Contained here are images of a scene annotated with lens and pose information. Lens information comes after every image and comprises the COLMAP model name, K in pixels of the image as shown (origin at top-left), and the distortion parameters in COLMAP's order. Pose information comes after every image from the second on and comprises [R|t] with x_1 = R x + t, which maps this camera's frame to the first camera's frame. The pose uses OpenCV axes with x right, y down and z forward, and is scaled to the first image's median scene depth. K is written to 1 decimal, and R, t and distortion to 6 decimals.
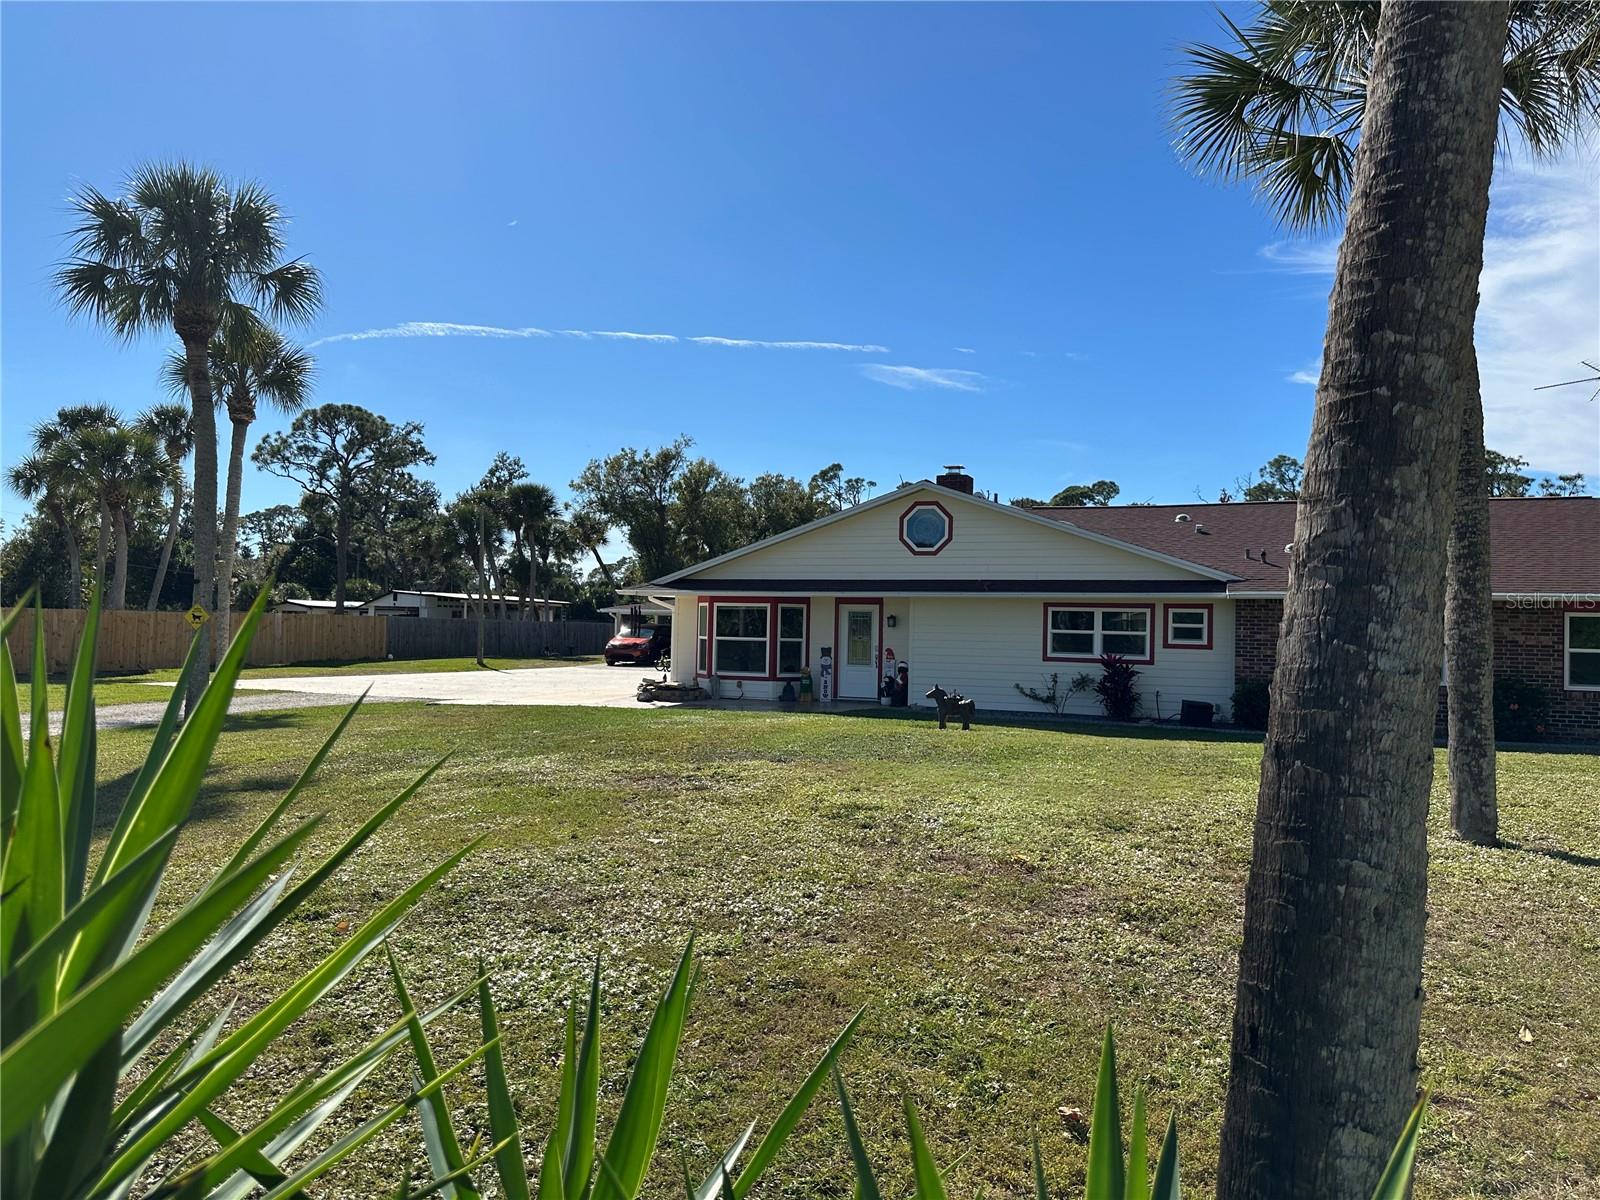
lens RADIAL K [[1107.6, 0, 796.8], [0, 1107.6, 603.8], [0, 0, 1]] dist [0.101412, -0.151713]
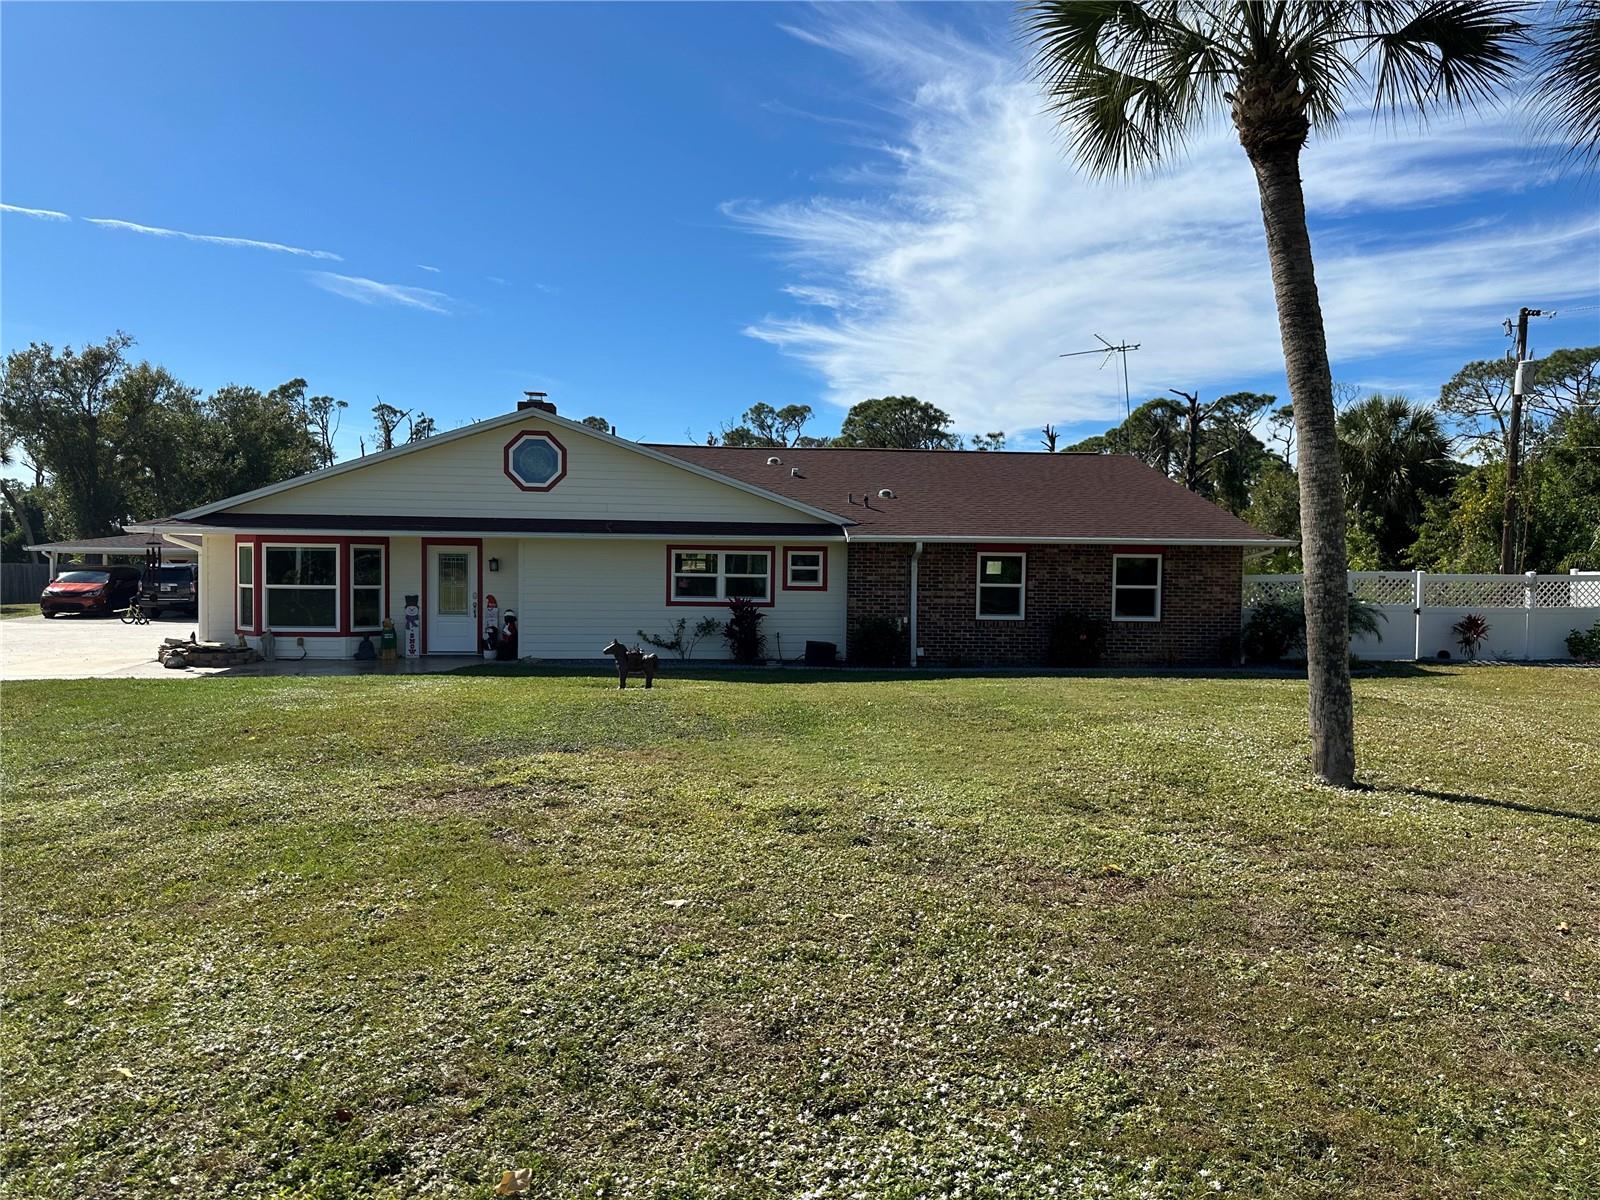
lens RADIAL K [[1107.6, 0, 796.8], [0, 1107.6, 603.8], [0, 0, 1]] dist [0.101412, -0.151713]
pose [[0.894386, -0.023239, 0.446691, -0.094655], [-0.002915, 0.998325, 0.057775, -0.005180], [-0.447286, -0.052975, 0.892821, 0.088770]]
